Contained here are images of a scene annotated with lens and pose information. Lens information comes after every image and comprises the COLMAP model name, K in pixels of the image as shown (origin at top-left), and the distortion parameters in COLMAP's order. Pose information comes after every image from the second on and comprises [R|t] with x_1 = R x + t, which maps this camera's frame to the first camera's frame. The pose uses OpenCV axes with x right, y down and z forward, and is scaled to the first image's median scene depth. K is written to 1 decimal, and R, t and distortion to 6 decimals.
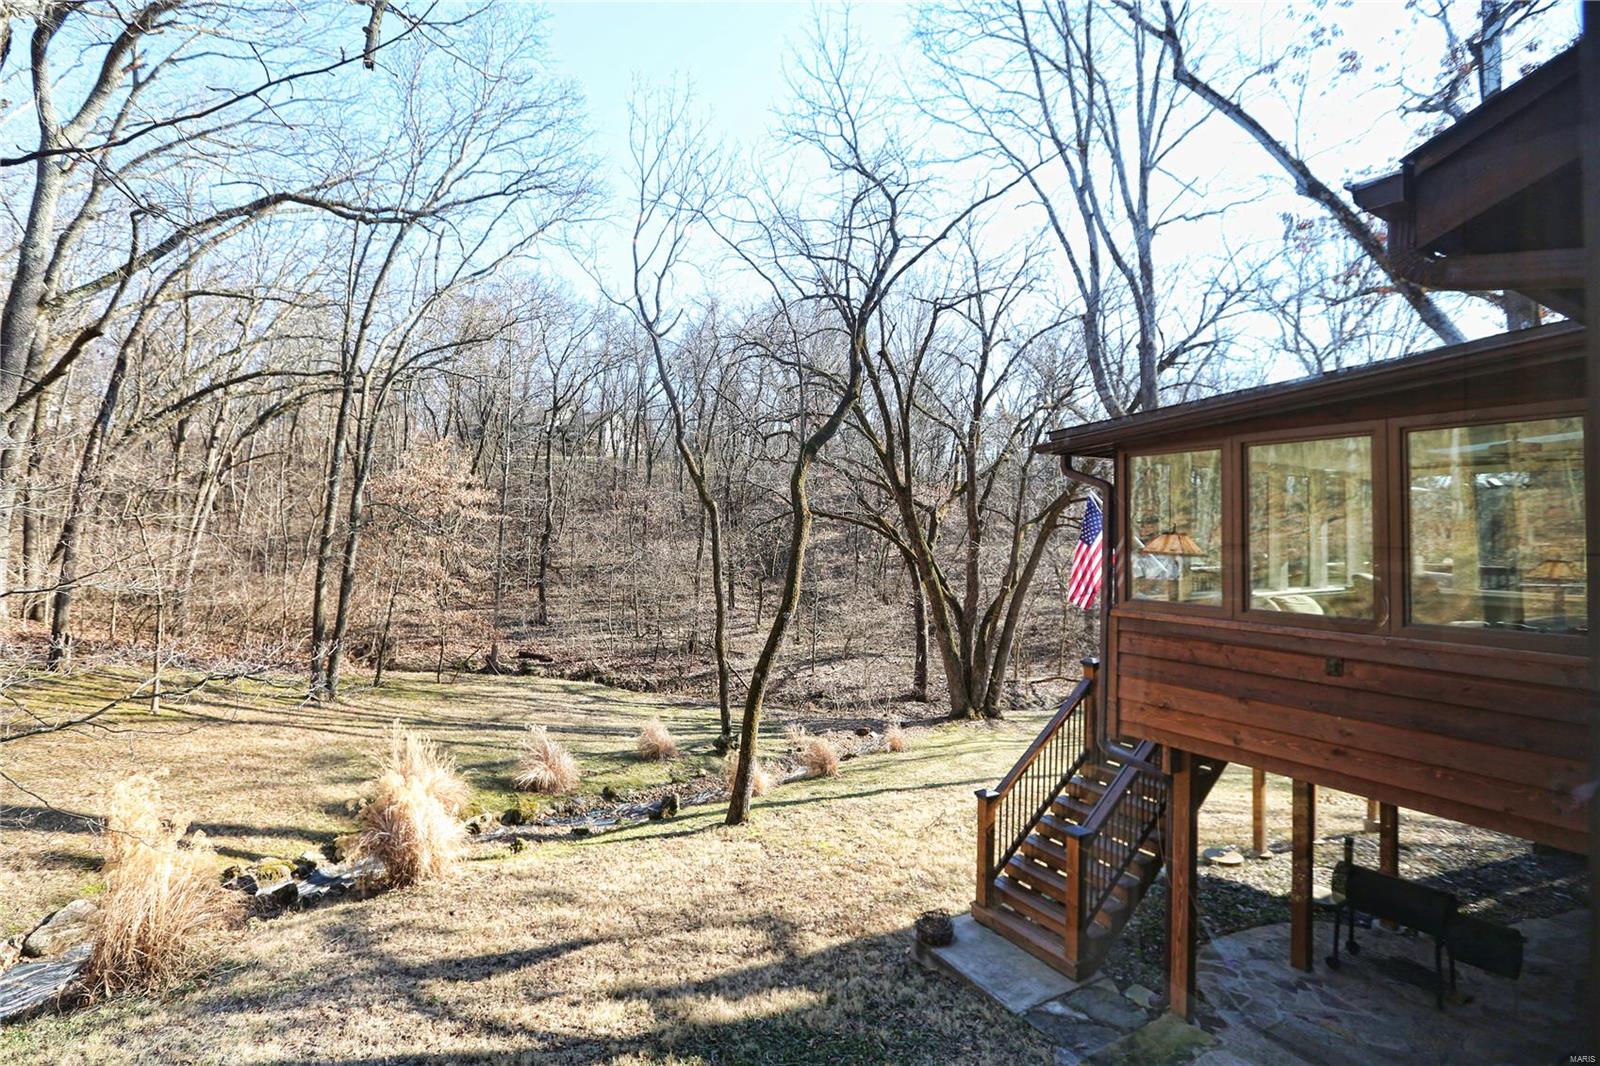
lens RADIAL K [[746.1, 0, 787.4], [0, 746.1, 532.0], [0, 0, 1]] dist [-0.020961, 0.008132]
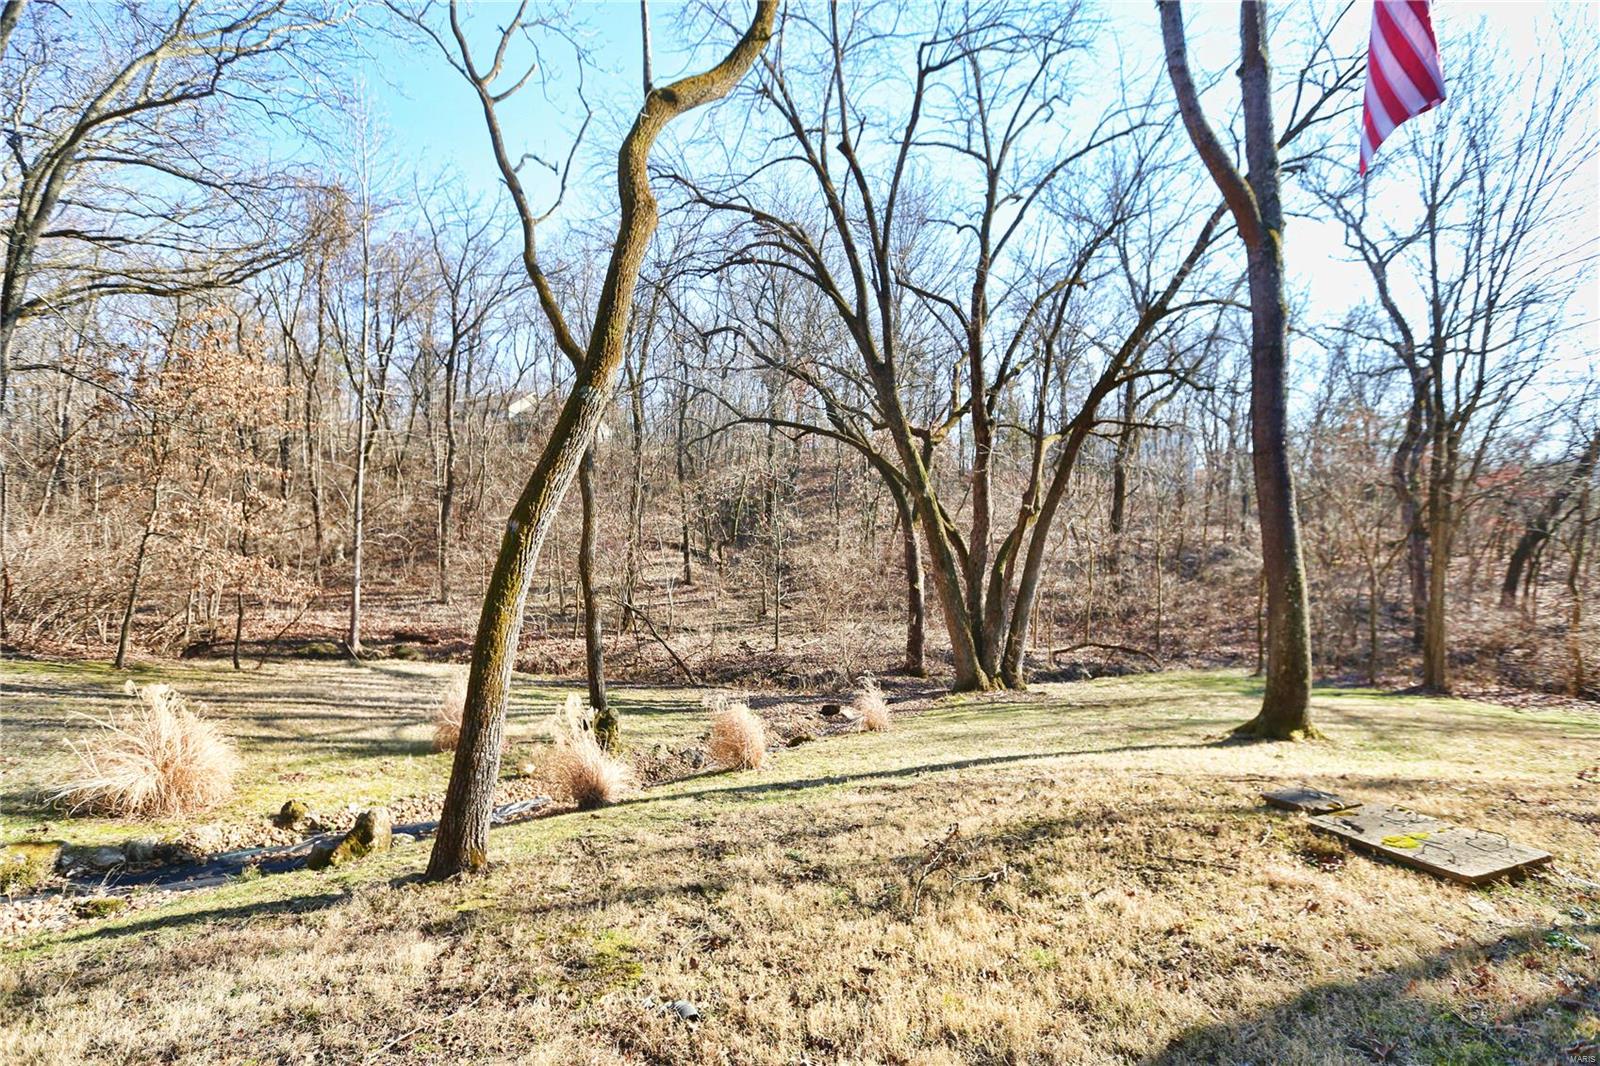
lens RADIAL K [[774.0, 0, 812.6], [0, 774.0, 536.1], [0, 0, 1]] dist [-0.003600, -0.000314]
pose [[0.999011, -0.022270, 0.038488, 0.053758], [0.022237, 0.999752, 0.001280, 0.093286], [-0.038507, -0.000423, 0.999258, 0.249805]]
